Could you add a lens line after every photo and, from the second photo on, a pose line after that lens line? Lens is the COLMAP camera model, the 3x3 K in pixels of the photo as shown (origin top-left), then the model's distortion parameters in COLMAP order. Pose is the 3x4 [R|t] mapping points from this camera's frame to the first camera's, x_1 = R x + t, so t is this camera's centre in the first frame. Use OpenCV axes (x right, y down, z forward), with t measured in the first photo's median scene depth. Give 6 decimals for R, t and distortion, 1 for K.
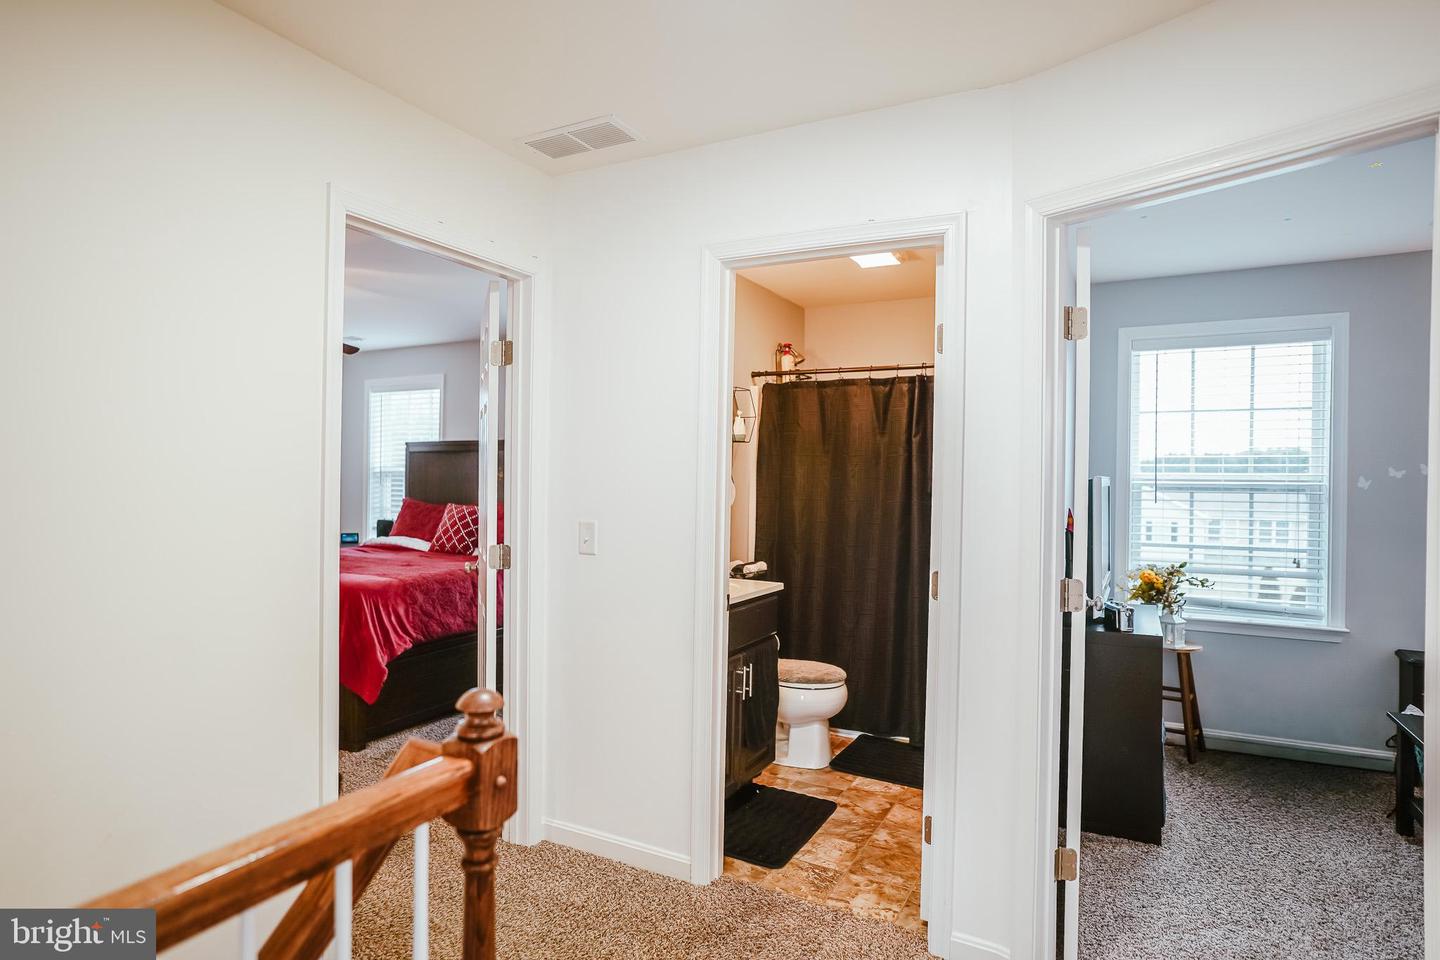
lens RADIAL K [[785.9, 0, 767.1], [0, 785.9, 483.5], [0, 0, 1]] dist [-0.086599, -0.000162]
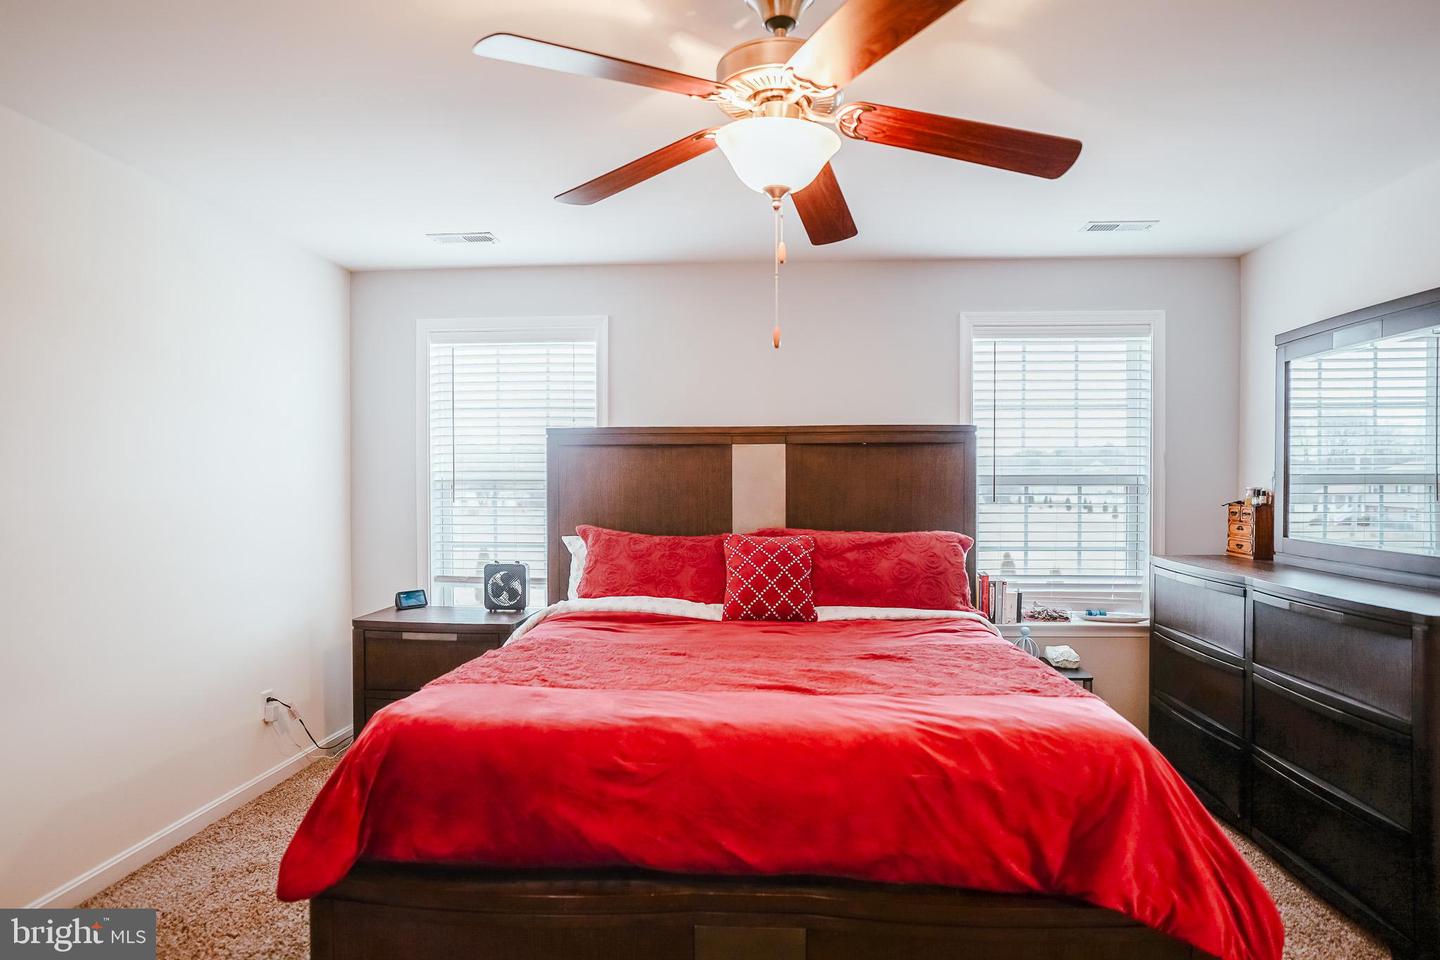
lens RADIAL K [[829.7, 0, 720.0], [0, 829.7, 480.0], [0, 0, 1]] dist [-0.000490, -0.000141]
pose [[0.936771, -0.015502, 0.349601, -0.822073], [0.016003, 0.999871, 0.001455, -0.020235], [-0.349578, 0.004232, 0.936898, 0.536578]]
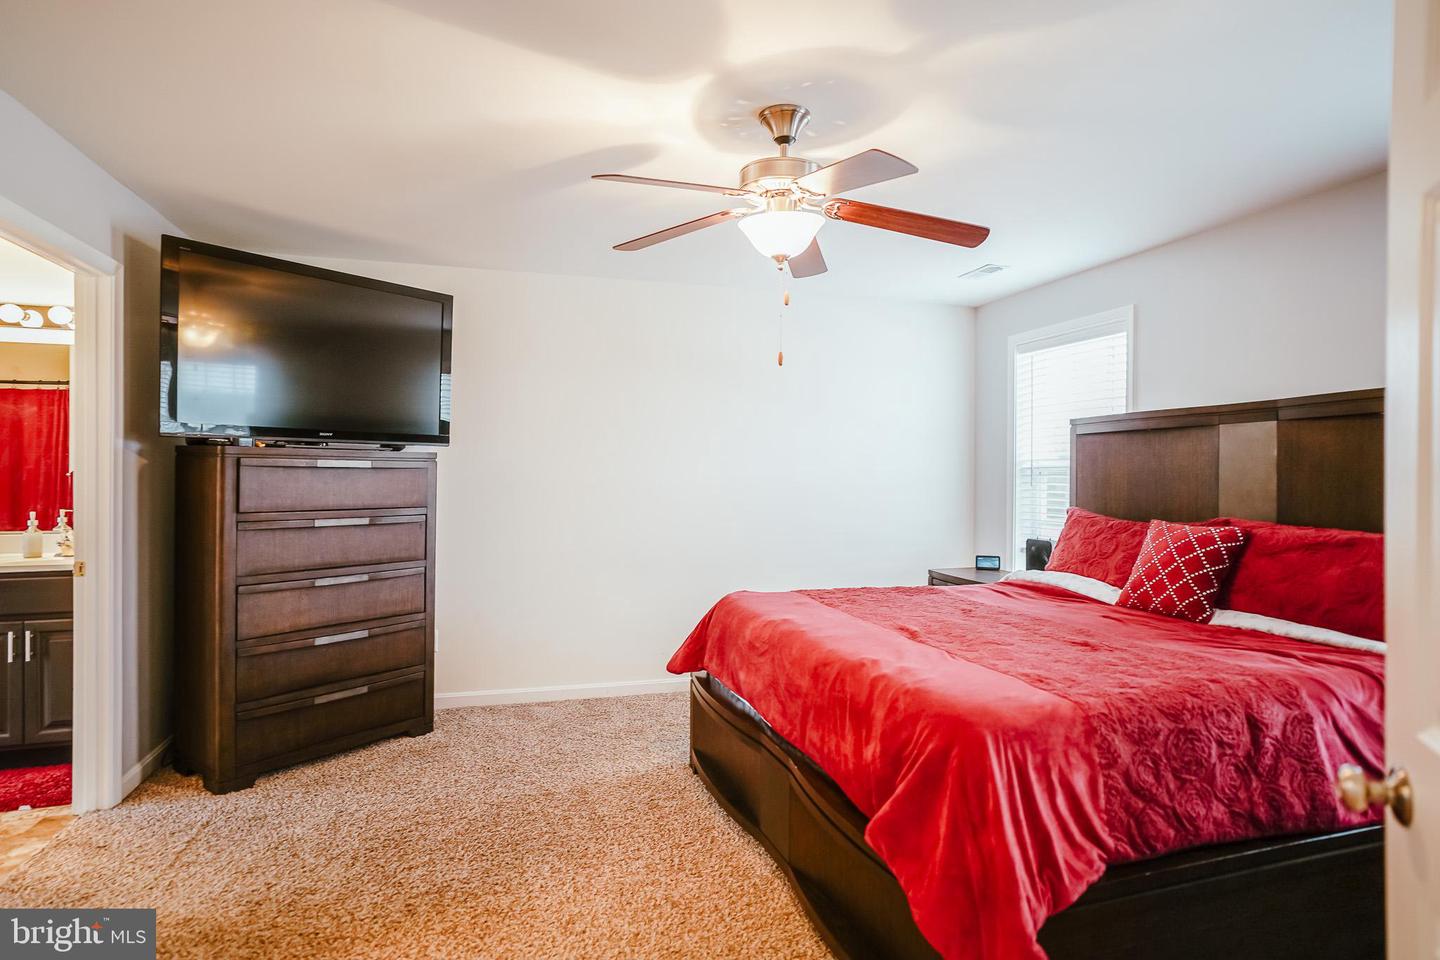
lens RADIAL K [[796.3, 0, 720.0], [0, 796.3, 480.0], [0, 0, 1]] dist [-0.000764, 0.000389]
pose [[0.668465, -0.006709, -0.743713, -0.250122], [0.001716, 0.999971, -0.007479, 0.000631], [0.743741, 0.003723, 0.668457, 0.496706]]
